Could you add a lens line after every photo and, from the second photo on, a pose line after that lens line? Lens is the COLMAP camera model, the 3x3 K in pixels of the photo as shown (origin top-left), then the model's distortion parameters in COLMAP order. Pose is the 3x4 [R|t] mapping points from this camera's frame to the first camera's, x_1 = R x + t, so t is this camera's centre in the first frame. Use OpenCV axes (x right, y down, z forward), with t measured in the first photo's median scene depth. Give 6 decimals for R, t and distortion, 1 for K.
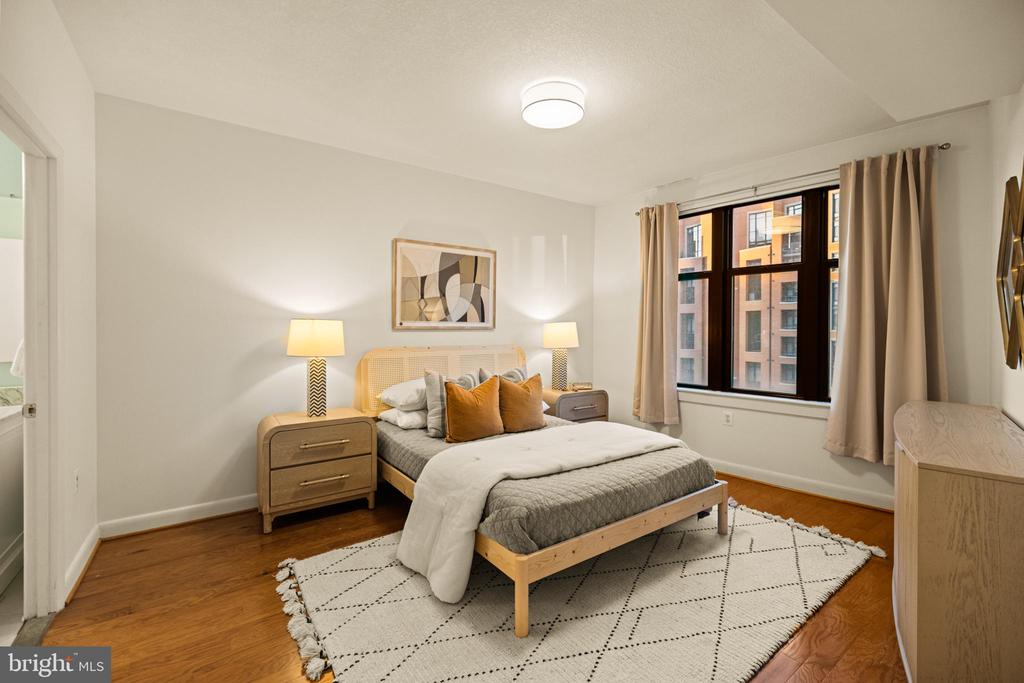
lens RADIAL K [[443.3, 0, 509.1], [0, 443.3, 336.0], [0, 0, 1]] dist [0.001387, 0.000017]
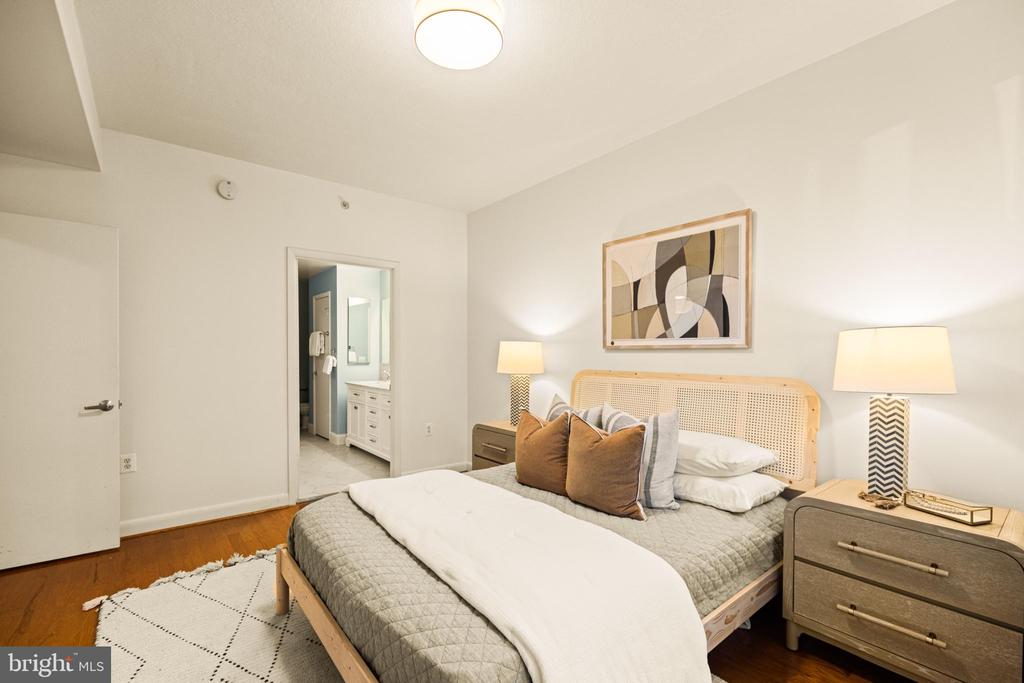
lens RADIAL K [[443.3, 0, 512.0], [0, 443.3, 346.3], [0, 0, 1]] dist [0.001387, 0.000017]
pose [[0.045043, 0.001909, -0.998983, 0.543941], [0.000423, 0.999998, 0.001930, -0.020853], [0.998985, -0.000510, 0.045042, 0.710924]]
